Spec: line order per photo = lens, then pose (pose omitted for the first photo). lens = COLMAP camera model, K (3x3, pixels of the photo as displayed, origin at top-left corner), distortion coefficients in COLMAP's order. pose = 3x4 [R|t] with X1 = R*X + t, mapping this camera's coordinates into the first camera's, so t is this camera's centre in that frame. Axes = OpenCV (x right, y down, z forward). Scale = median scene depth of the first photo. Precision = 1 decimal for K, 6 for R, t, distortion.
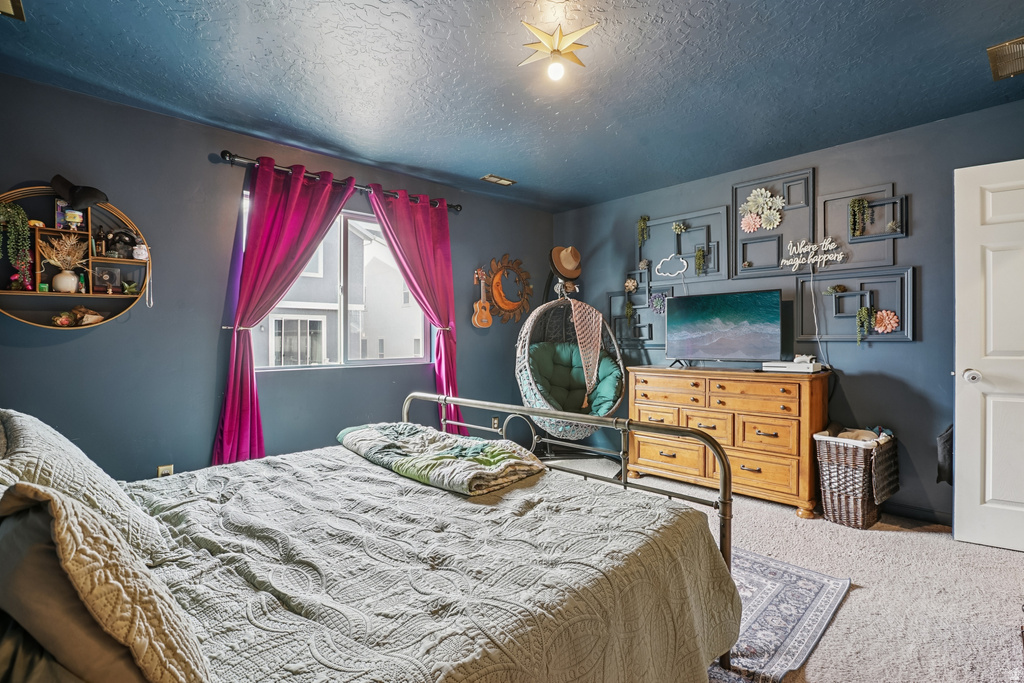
lens RADIAL K [[477.2, 0, 519.2], [0, 477.2, 341.0], [0, 0, 1]] dist [-0.052341, 0.017076]
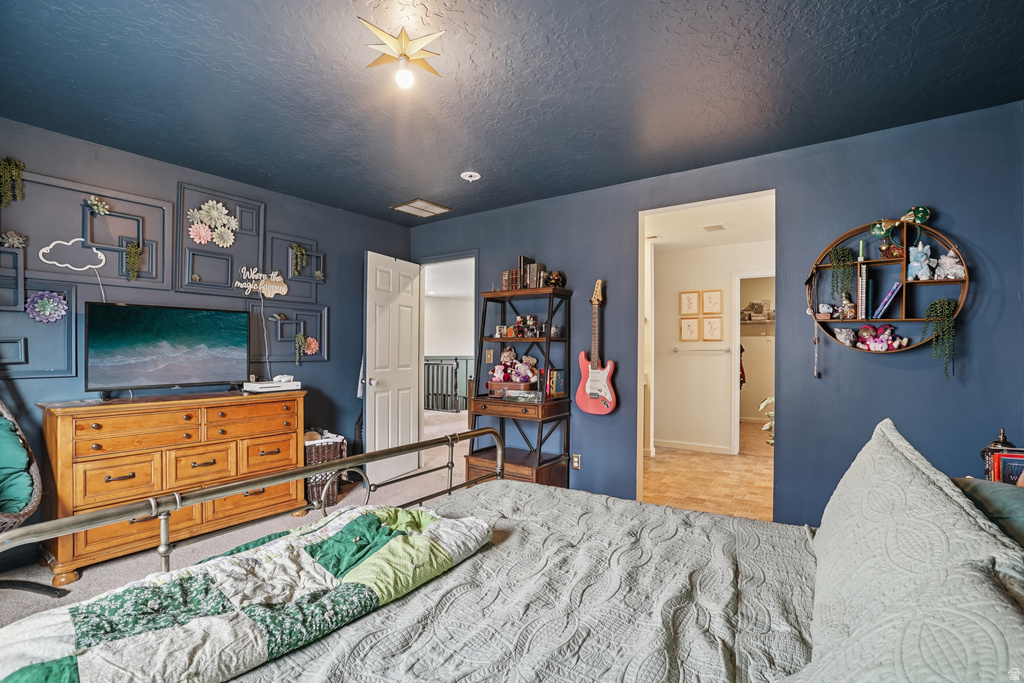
lens RADIAL K [[477.2, 0, 519.8], [0, 477.2, 350.2], [0, 0, 1]] dist [-0.052341, 0.017076]
pose [[-0.195537, 0.003155, 0.980691, -0.578854], [0.000138, 0.999995, -0.003190, -0.023802], [-0.980696, -0.000489, -0.195536, 0.638637]]
